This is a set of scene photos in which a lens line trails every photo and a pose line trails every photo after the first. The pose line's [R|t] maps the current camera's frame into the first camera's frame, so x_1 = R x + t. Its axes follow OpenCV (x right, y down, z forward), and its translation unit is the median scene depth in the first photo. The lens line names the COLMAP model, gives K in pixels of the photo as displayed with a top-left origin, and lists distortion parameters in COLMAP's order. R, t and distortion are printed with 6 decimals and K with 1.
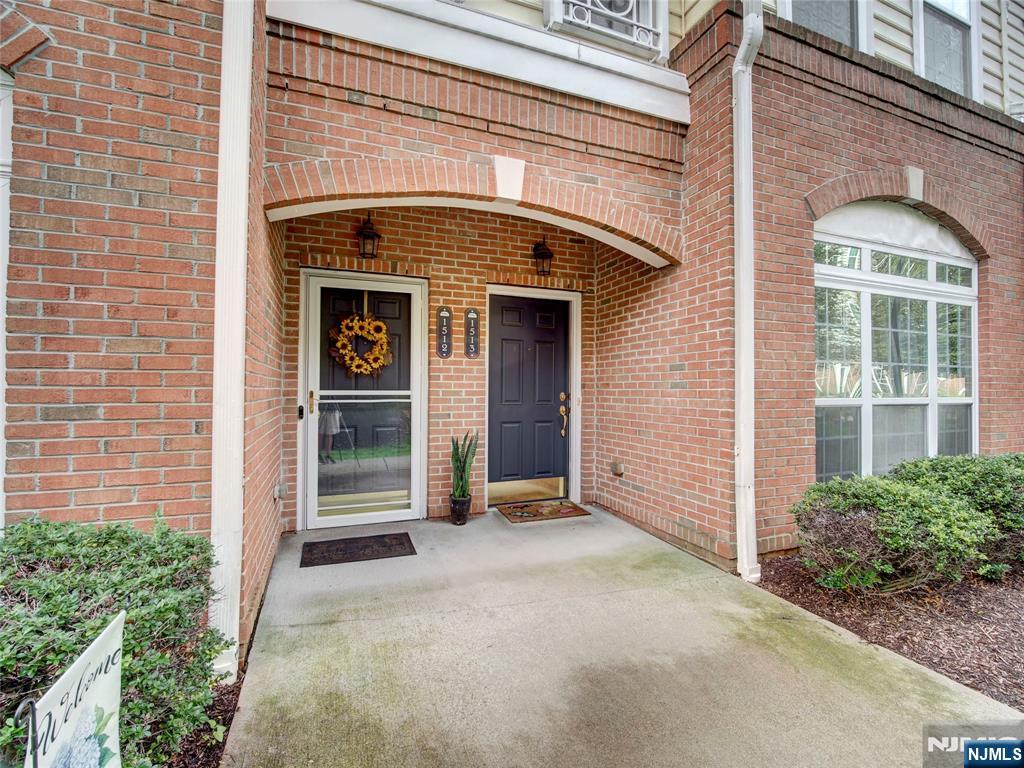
lens RADIAL K [[519.8, 0, 512.0], [0, 519.8, 384.0], [0, 0, 1]] dist [-0.026887, 0.000676]
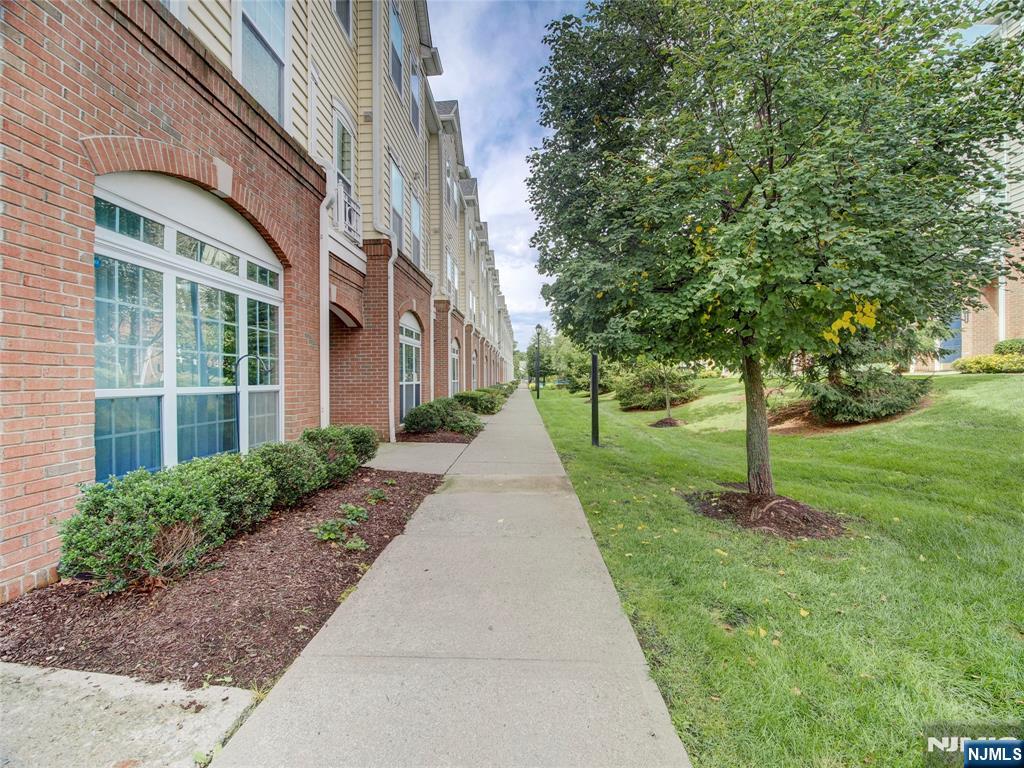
lens RADIAL K [[771.6, 0, 512.0], [0, 771.6, 384.0], [0, 0, 1]] dist [-0.000725, 0.000473]
pose [[0.410302, -0.010771, 0.911886, -0.480534], [-0.004967, 0.999889, 0.014045, -0.003449], [-0.911936, -0.010292, 0.410203, -0.207295]]
